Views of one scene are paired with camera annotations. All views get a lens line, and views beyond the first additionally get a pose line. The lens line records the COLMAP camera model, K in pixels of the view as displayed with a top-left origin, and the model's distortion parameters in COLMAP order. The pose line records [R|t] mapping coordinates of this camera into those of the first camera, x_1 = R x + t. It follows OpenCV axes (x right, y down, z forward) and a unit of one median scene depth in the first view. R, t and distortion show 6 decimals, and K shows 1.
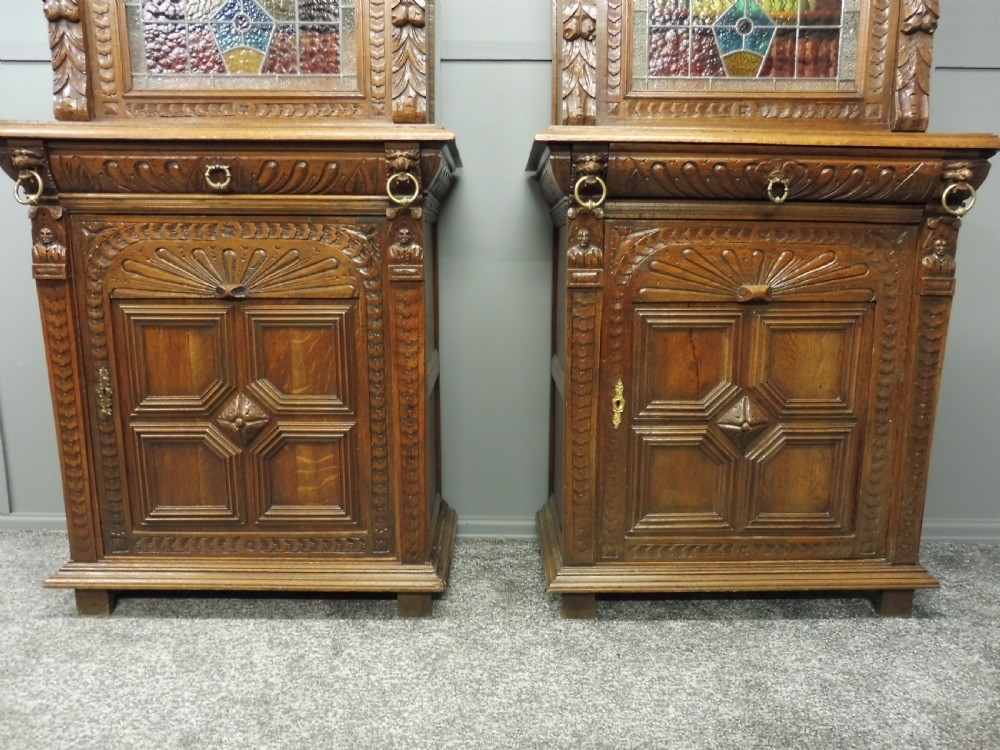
lens RADIAL K [[729.0, 0, 501.2], [0, 729.0, 381.6], [0, 0, 1]] dist [-0.047481, 0.009997]
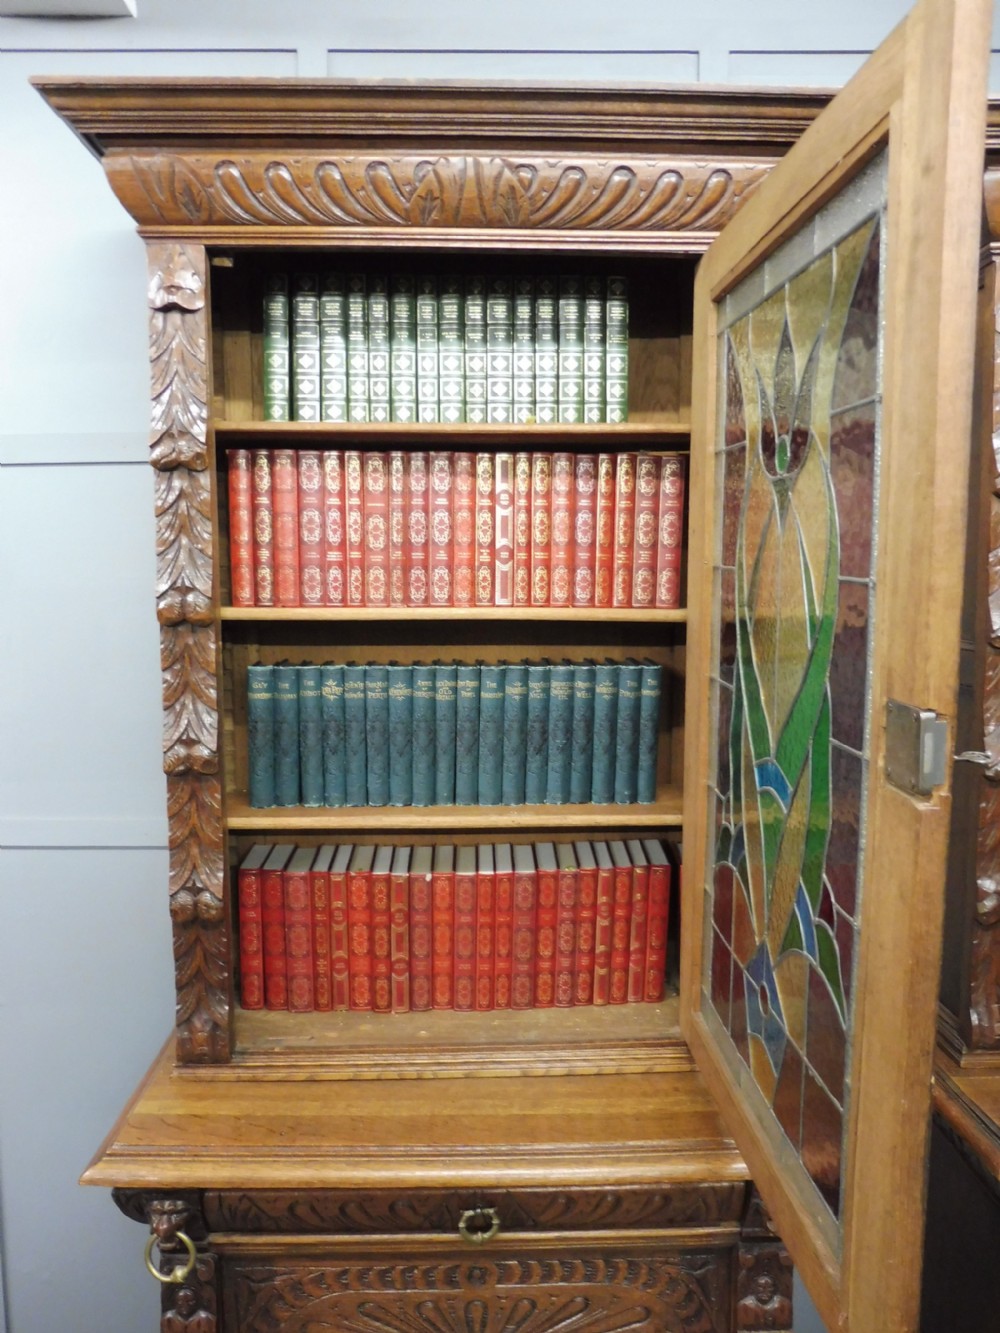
lens RADIAL K [[971.7, 0, 490.6], [0, 971.7, 671.7], [0, 0, 1]] dist [-0.047481, 0.009997]
pose [[0.999822, -0.011760, 0.014740, -0.361026], [0.012817, 0.997192, -0.073785, -0.646152], [-0.013830, 0.073961, 0.997165, 0.136444]]
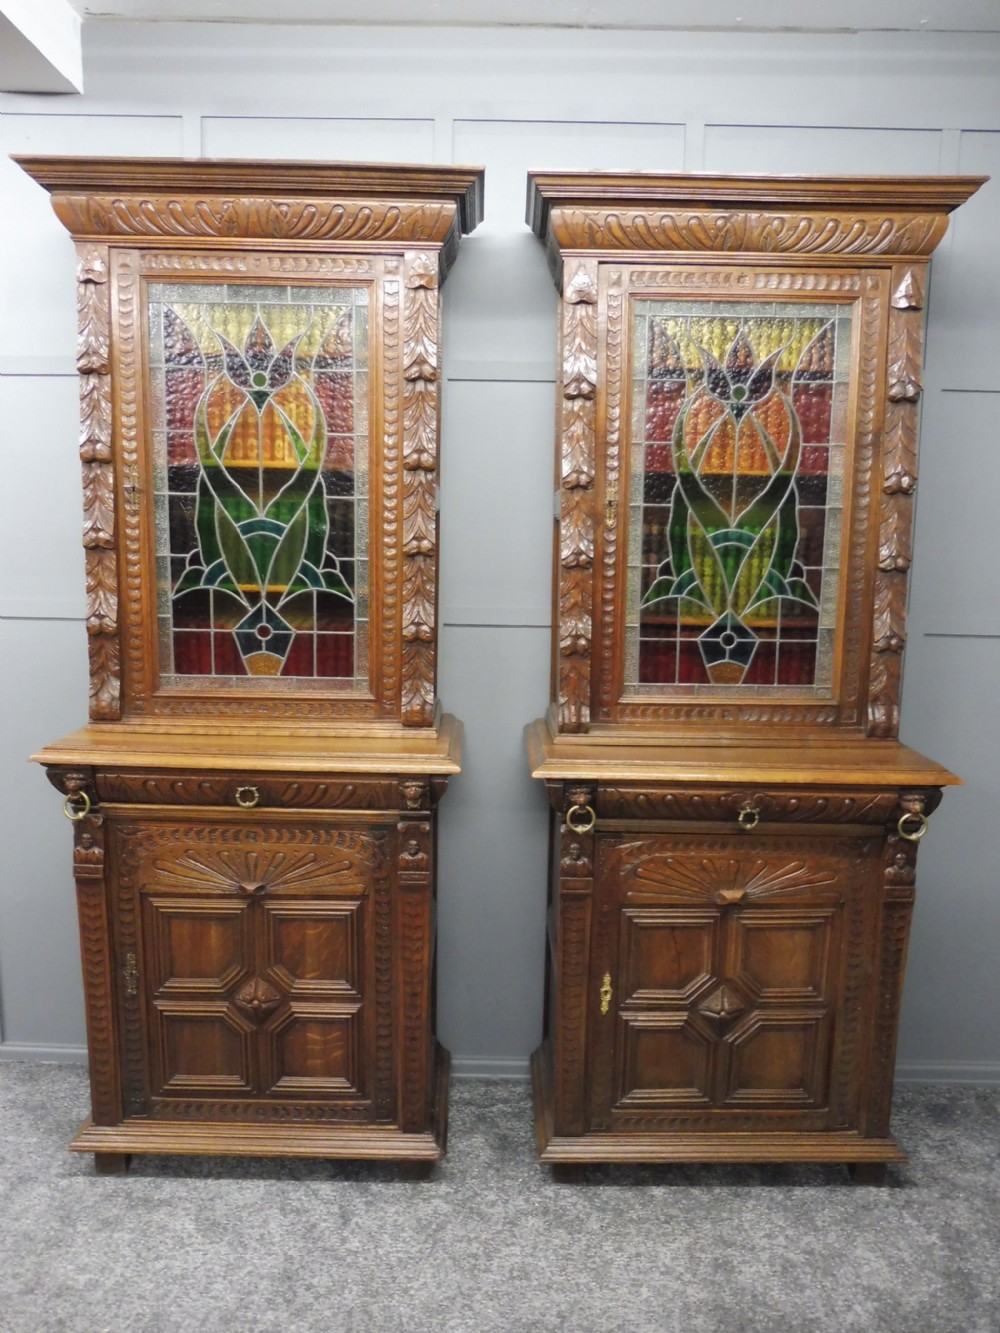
lens RADIAL K [[971.7, 0, 491.2], [0, 971.7, 670.6], [0, 0, 1]] dist [-0.047481, 0.009997]
pose [[0.999896, 0.014441, -0.000179, -0.017302], [-0.014439, 0.999325, -0.033775, -0.402604], [-0.000309, 0.033774, 0.999429, -0.464211]]
